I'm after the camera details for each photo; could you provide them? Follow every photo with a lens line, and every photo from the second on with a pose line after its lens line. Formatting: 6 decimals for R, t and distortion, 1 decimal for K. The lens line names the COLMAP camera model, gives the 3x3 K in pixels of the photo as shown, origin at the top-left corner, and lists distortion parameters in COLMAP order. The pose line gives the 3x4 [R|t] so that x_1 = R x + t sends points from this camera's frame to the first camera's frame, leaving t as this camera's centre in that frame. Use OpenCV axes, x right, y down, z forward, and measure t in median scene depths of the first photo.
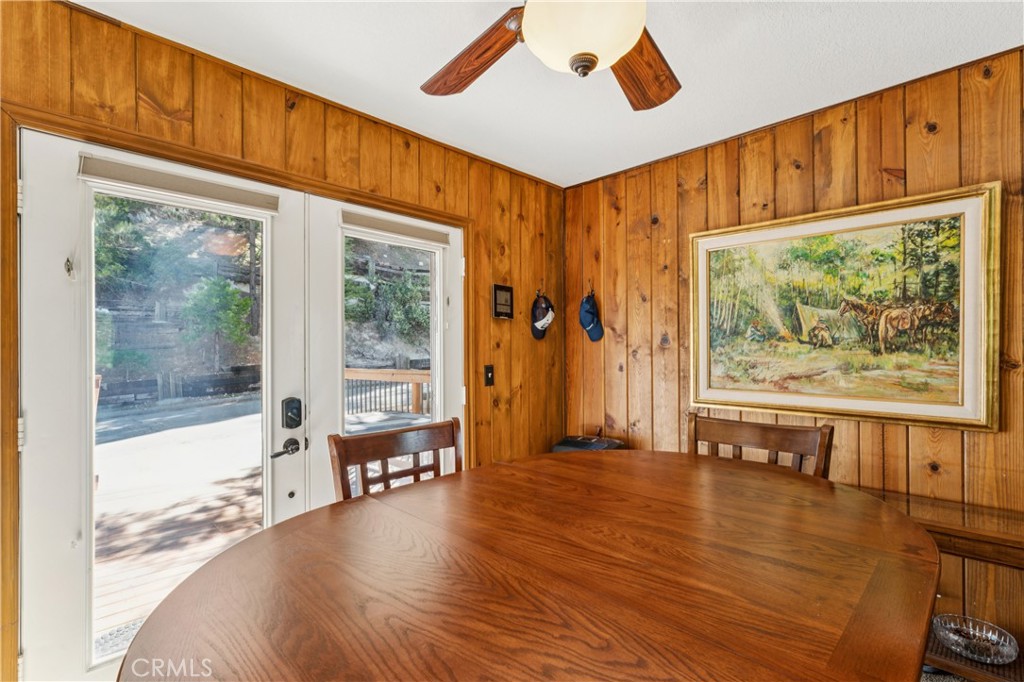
lens RADIAL K [[484.9, 0, 512.0], [0, 484.9, 348.8], [0, 0, 1]] dist [-0.002124, 0.000011]
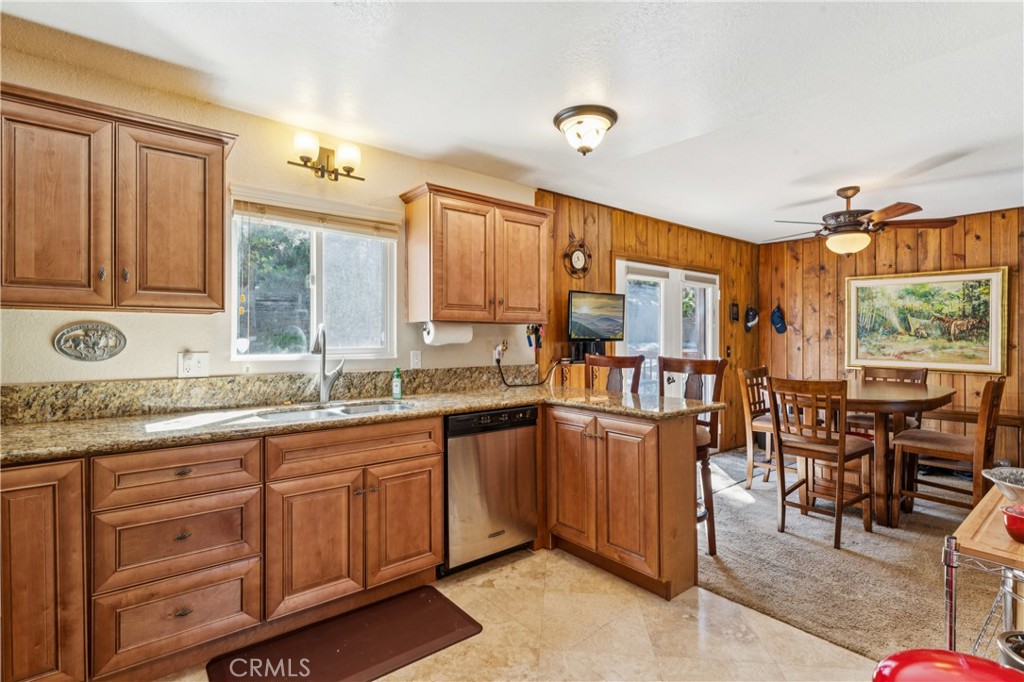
lens RADIAL K [[500.9, 0, 513.0], [0, 500.9, 336.3], [0, 0, 1]] dist [0.002621, 0.000429]
pose [[0.994643, 0.005052, -0.103249, -0.819167], [-0.004640, 0.999980, 0.004230, -0.010869], [0.103268, -0.003729, 0.994647, -1.229202]]
